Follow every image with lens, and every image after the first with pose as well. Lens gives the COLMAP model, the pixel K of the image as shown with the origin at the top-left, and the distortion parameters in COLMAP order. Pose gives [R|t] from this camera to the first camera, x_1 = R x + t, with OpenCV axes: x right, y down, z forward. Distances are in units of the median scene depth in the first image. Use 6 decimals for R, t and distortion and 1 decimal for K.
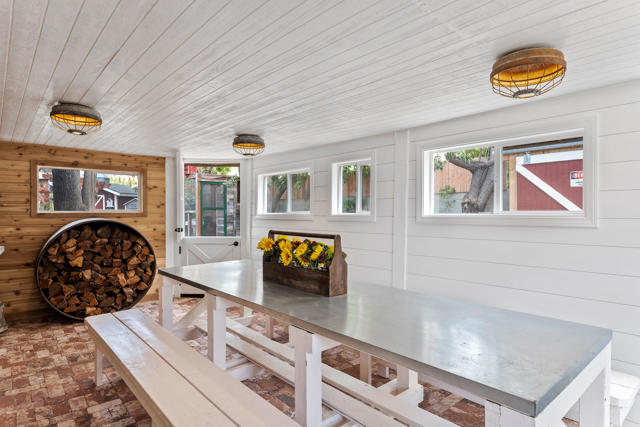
lens RADIAL K [[358.0, 0, 325.7], [0, 358.0, 209.8], [0, 0, 1]] dist [0.005114, 0.001324]
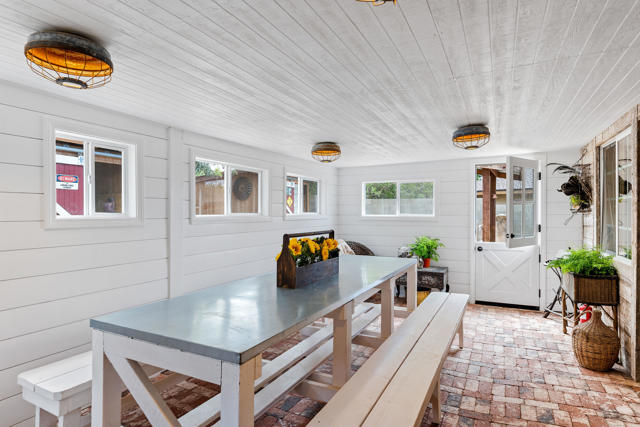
lens RADIAL K [[358.0, 0, 323.4], [0, 358.0, 217.3], [0, 0, 1]] dist [0.005114, 0.001324]
pose [[-0.356744, -0.009712, 0.934152, -0.939566], [-0.009074, 0.999935, 0.006931, 0.005718], [-0.934158, -0.006004, -0.356809, 1.113330]]
